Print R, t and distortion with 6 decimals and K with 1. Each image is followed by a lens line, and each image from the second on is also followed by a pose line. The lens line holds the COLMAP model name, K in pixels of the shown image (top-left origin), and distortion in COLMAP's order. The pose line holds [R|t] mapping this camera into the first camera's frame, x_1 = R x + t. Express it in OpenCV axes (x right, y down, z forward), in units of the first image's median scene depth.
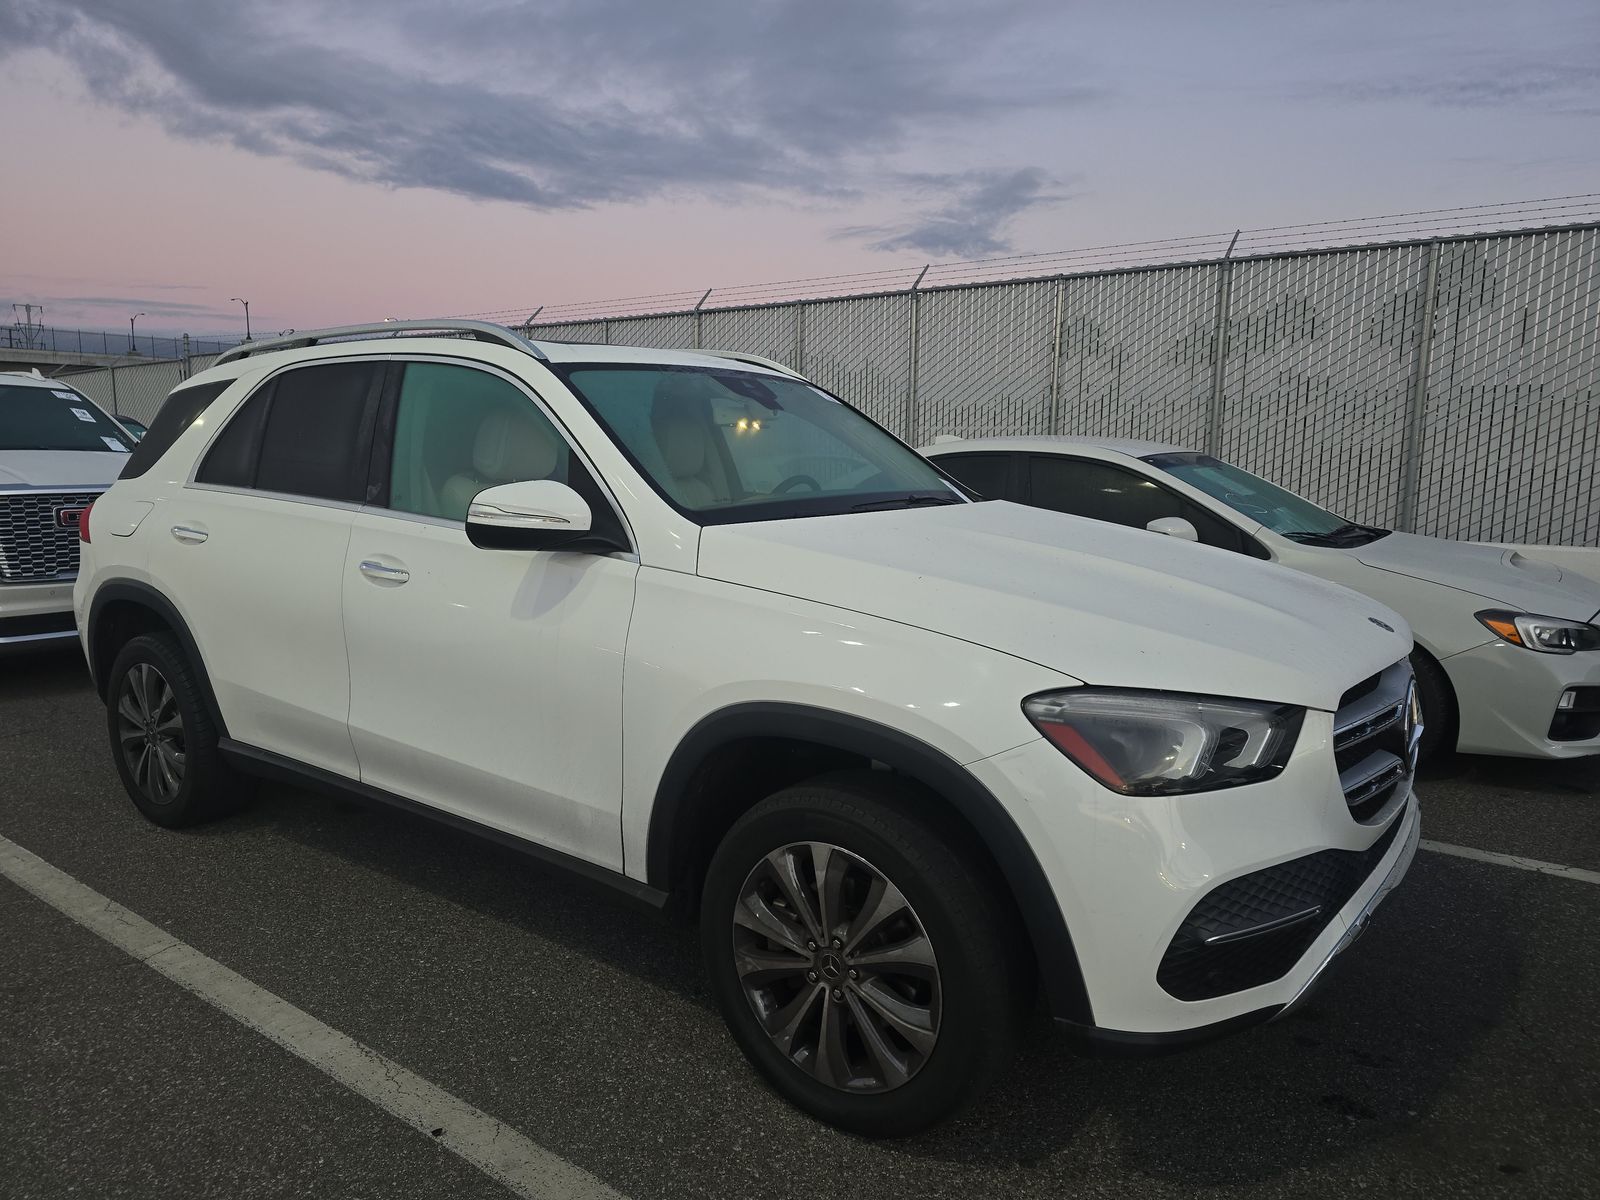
lens RADIAL K [[1076.7, 0, 797.3], [0, 1076.7, 609.9], [0, 0, 1]] dist [0.017360, -0.012309]
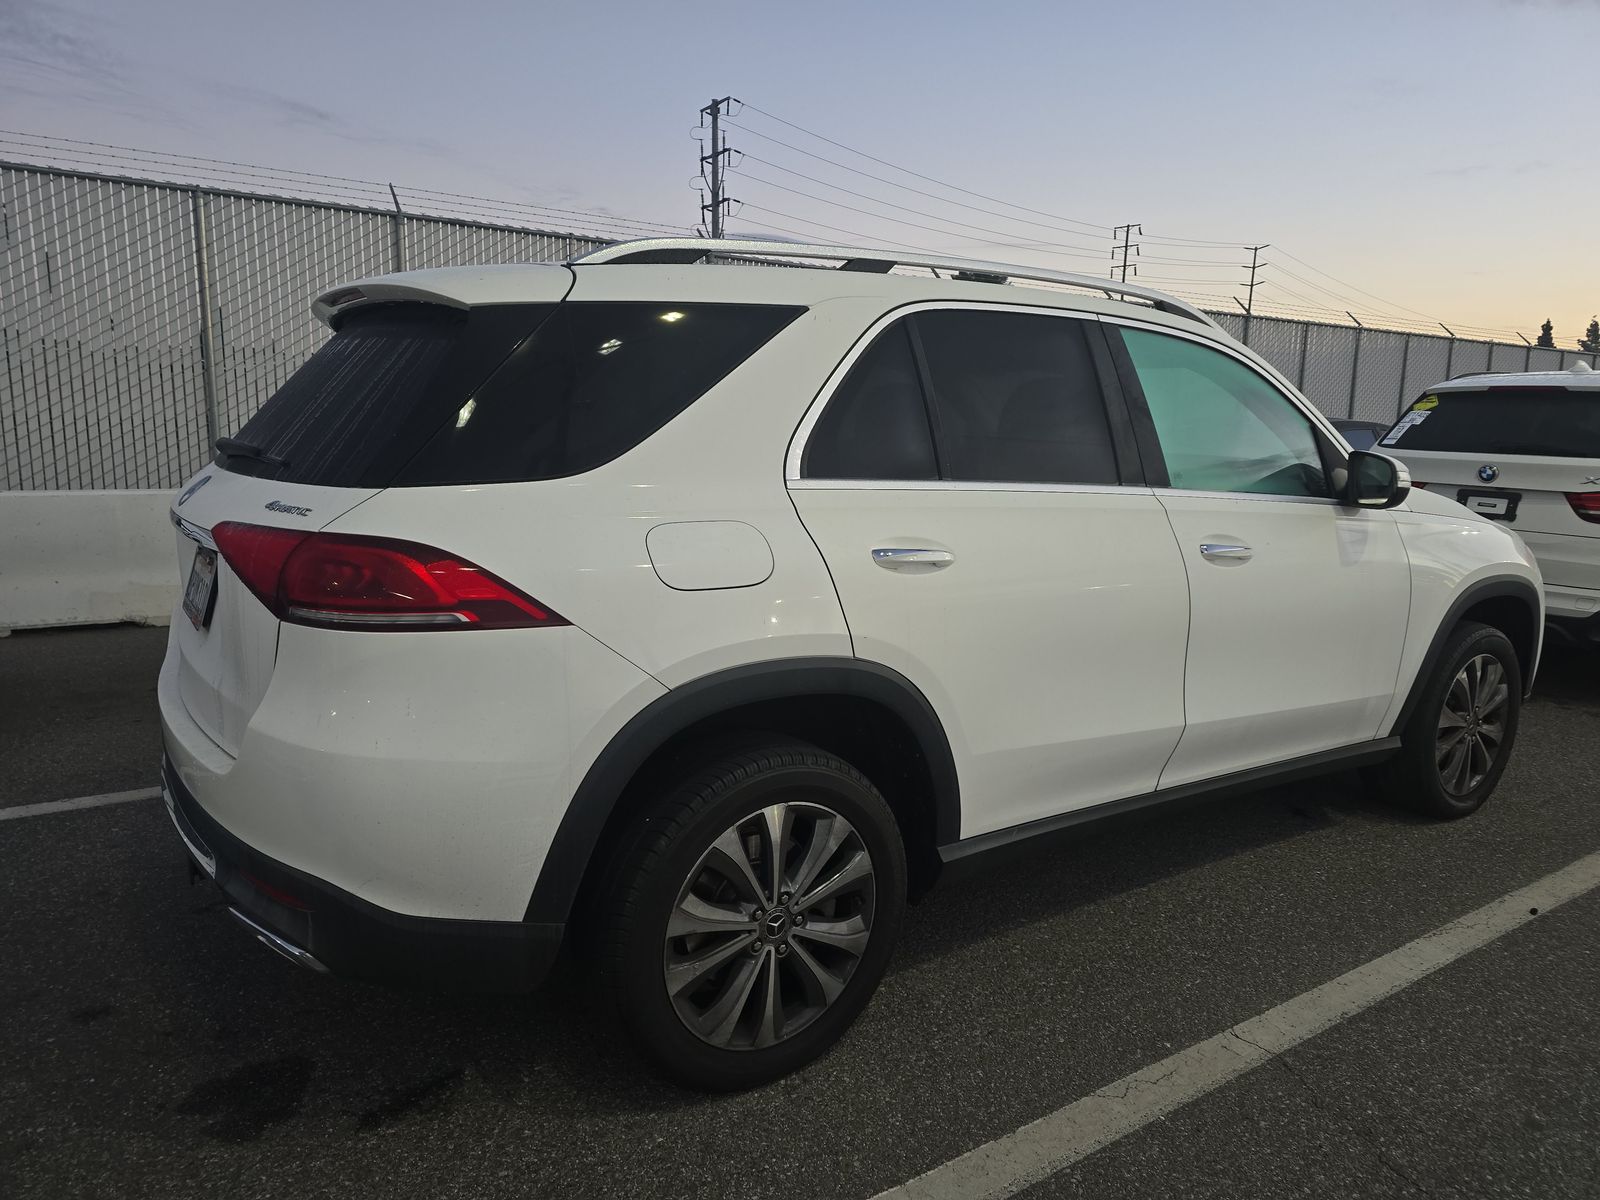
lens RADIAL K [[1076.7, 0, 803.3], [0, 1076.7, 601.4], [0, 0, 1]] dist [0.017360, -0.012309]
pose [[0.335017, -0.155677, 0.929262, -1.261789], [0.116451, 0.985535, 0.123121, -0.139505], [-0.934988, 0.066966, 0.348300, 0.901585]]
